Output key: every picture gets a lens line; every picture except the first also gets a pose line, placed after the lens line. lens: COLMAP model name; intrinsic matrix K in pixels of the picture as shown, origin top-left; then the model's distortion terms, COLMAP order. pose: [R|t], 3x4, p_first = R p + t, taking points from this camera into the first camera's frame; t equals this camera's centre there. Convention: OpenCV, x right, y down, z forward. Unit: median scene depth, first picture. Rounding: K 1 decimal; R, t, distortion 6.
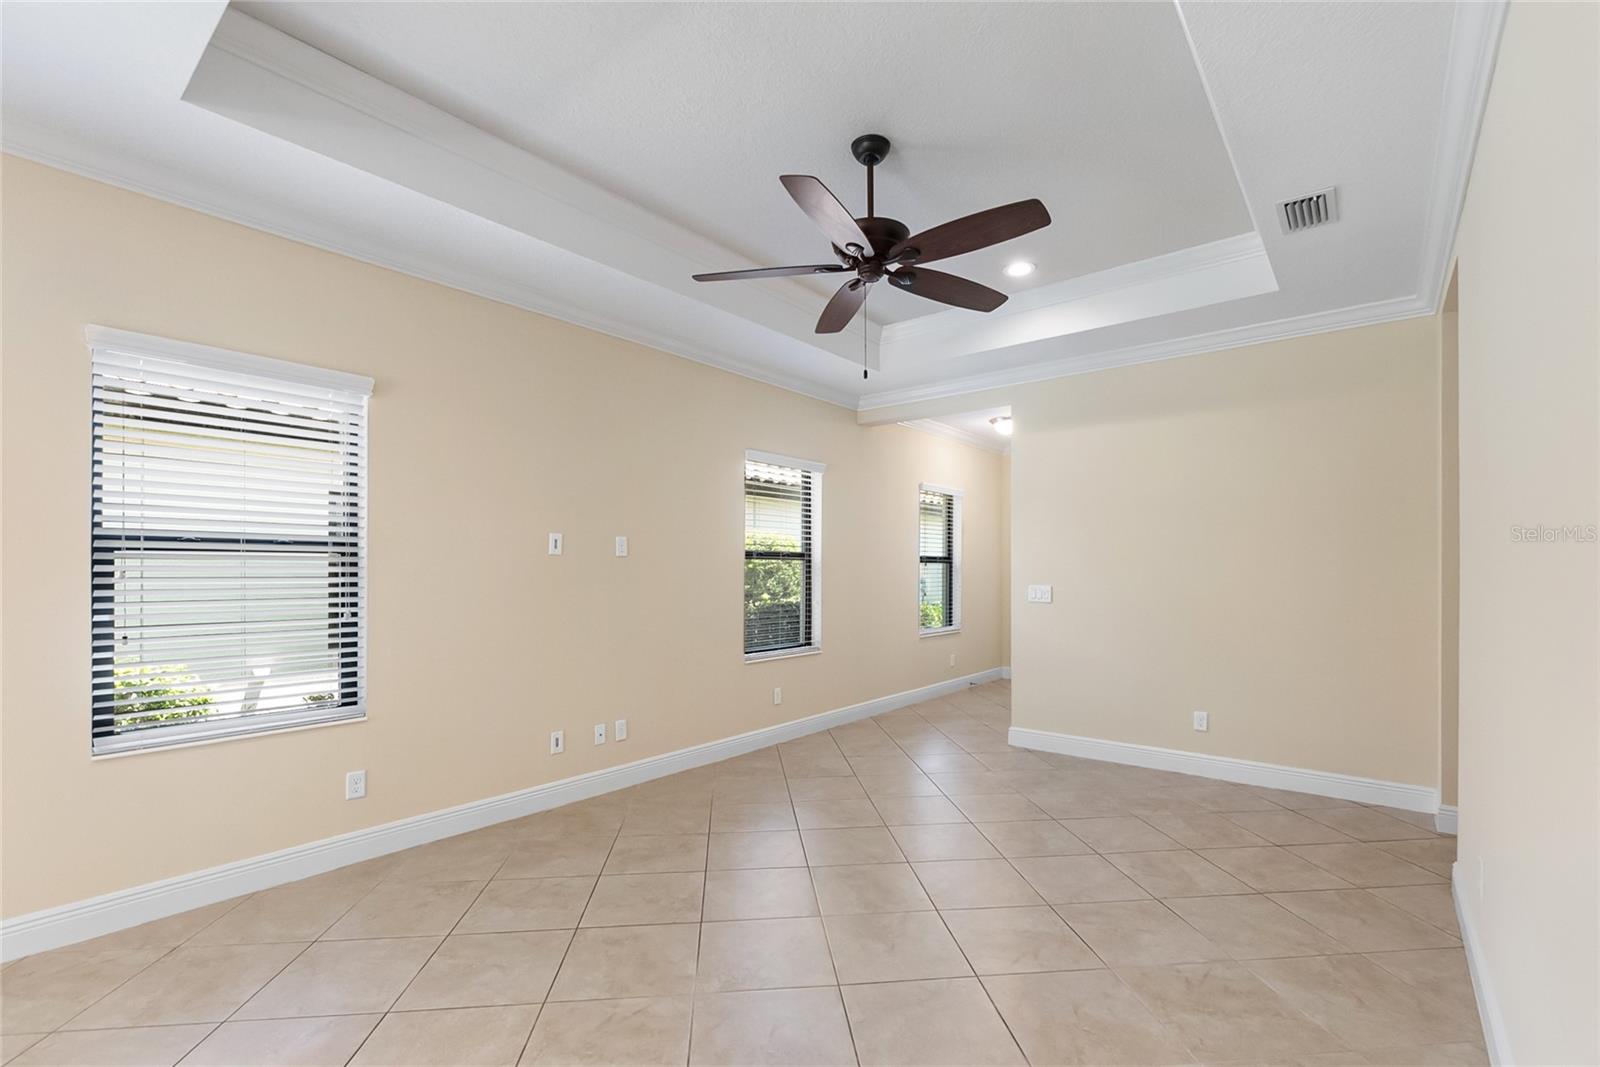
lens RADIAL K [[712.1, 0, 800.8], [0, 712.1, 569.4], [0, 0, 1]] dist [0.001066, 0.000088]
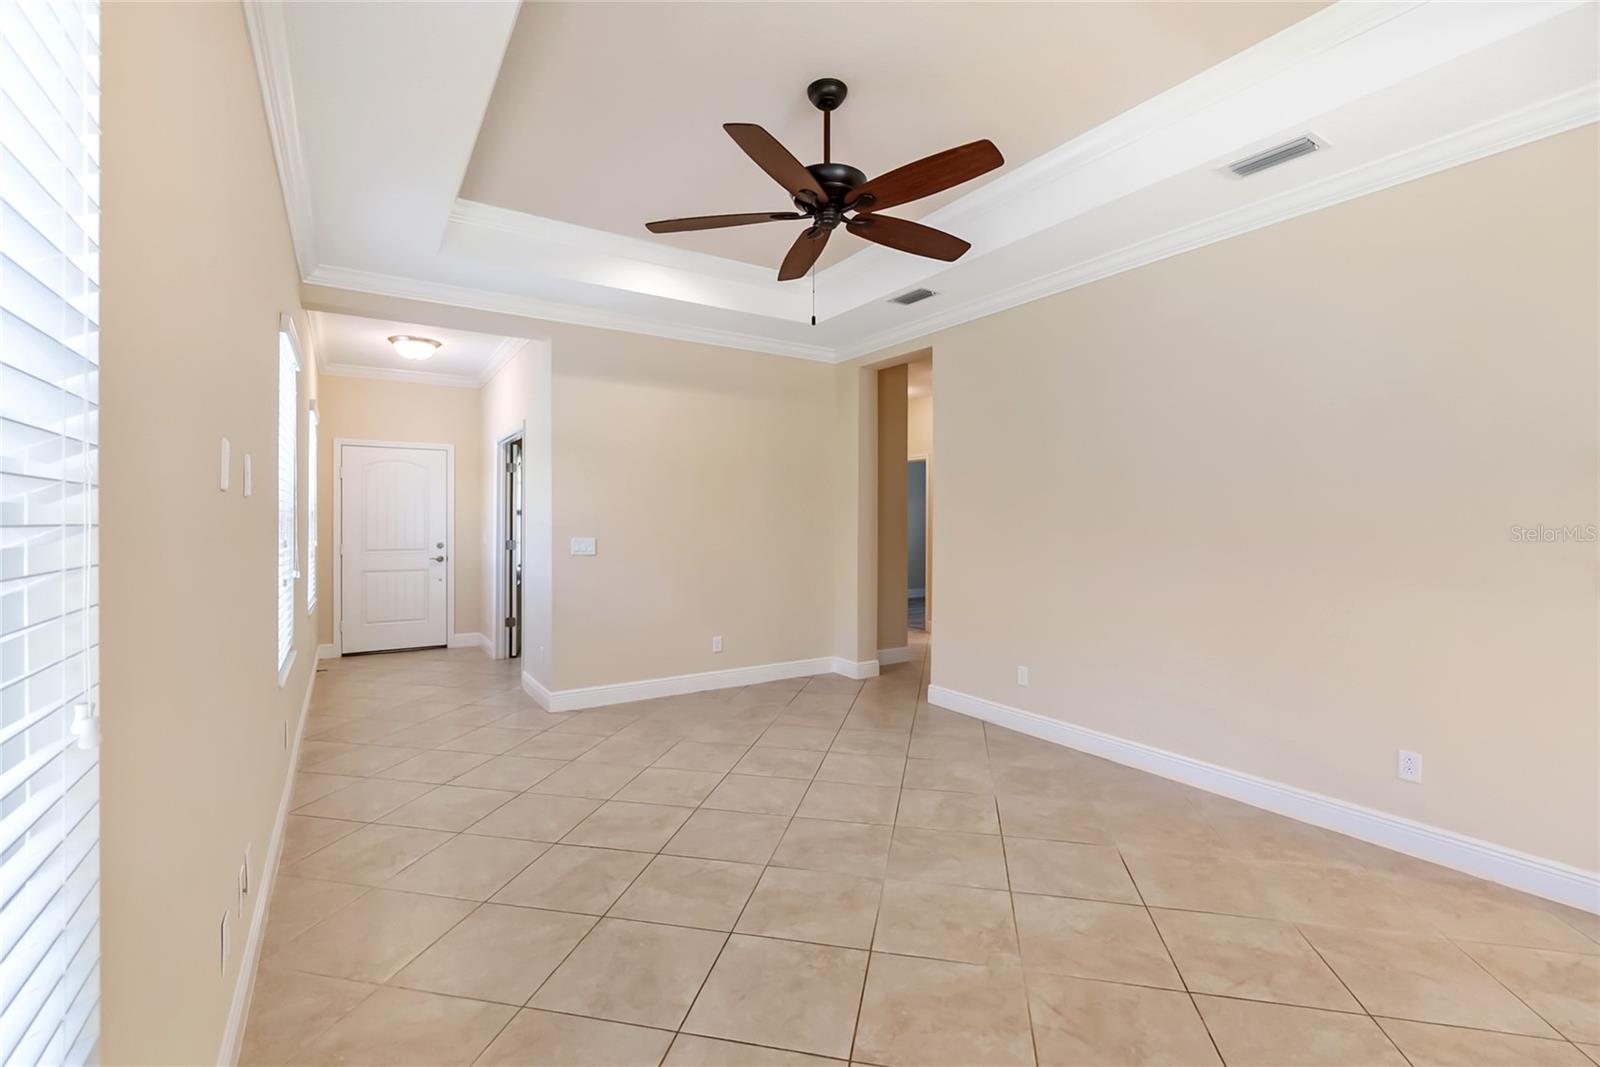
lens RADIAL K [[704.0, 0, 804.9], [0, 704.0, 522.9], [0, 0, 1]] dist [-0.000560, -0.000079]
pose [[0.303784, -0.003665, 0.952734, -0.826734], [-0.001440, 0.999990, 0.004306, -0.004290], [-0.952740, -0.002680, 0.303775, 0.725579]]
